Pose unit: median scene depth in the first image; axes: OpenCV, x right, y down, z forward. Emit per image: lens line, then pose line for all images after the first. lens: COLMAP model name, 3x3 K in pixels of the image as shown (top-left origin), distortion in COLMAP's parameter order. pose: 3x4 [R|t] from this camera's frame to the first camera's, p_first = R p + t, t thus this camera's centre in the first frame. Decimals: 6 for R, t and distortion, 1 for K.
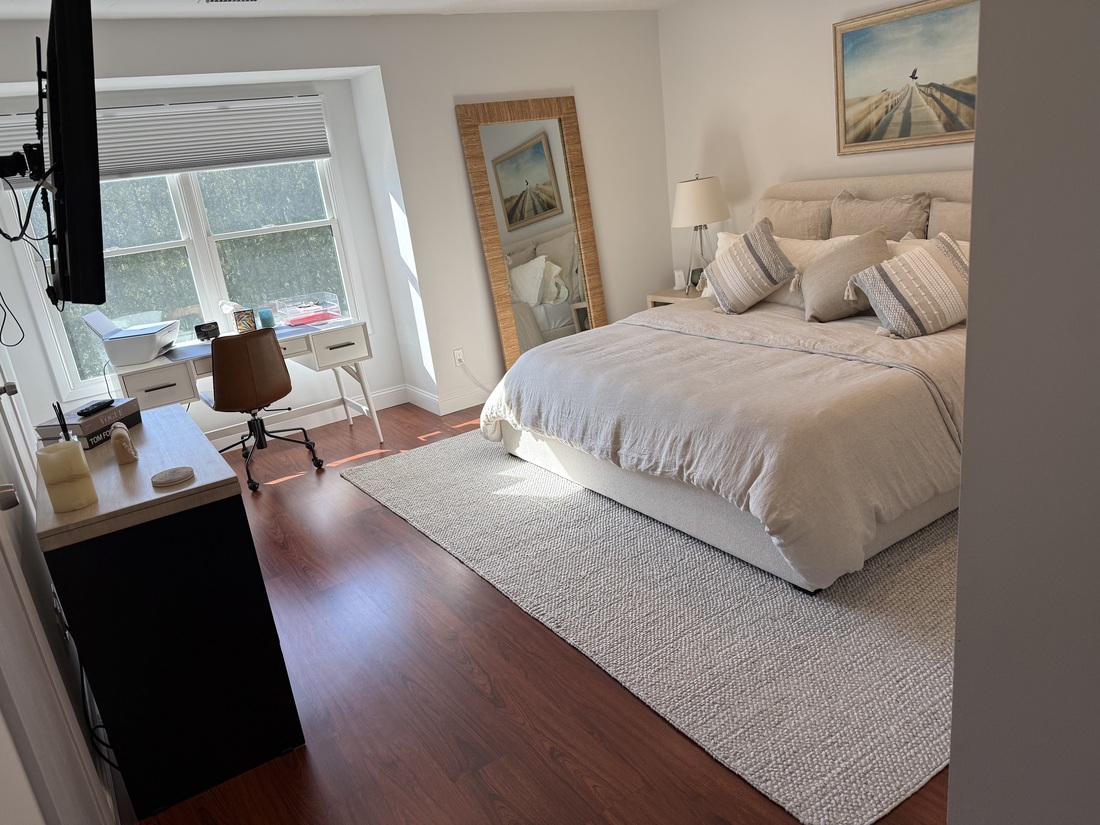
lens RADIAL K [[770.1, 0, 550.0], [0, 770.1, 412.5], [0, 0, 1]] dist [0.002312, -0.004260]
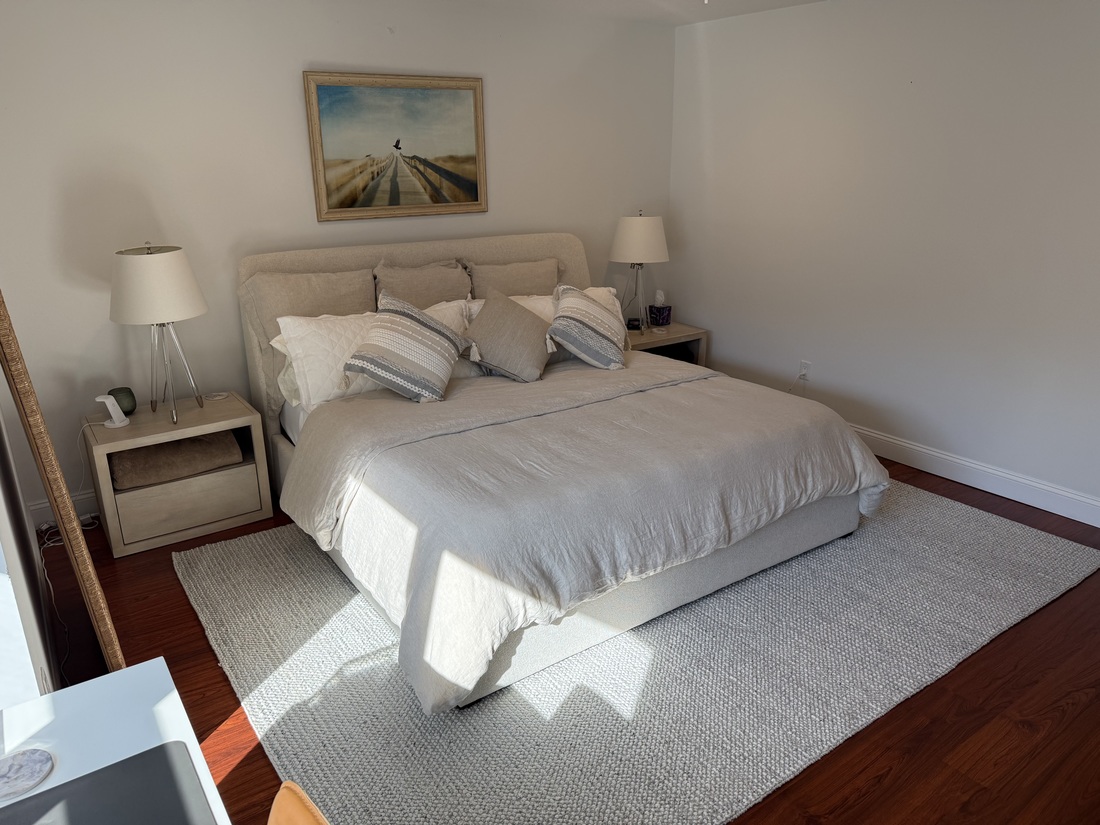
lens RADIAL K [[770.1, 0, 550.0], [0, 770.1, 412.5], [0, 0, 1]] dist [0.002312, -0.004260]
pose [[-0.012352, -0.184627, 0.982731, -0.580274], [0.324982, 0.928710, 0.178563, -0.229276], [-0.945640, 0.321575, 0.048529, 0.875200]]
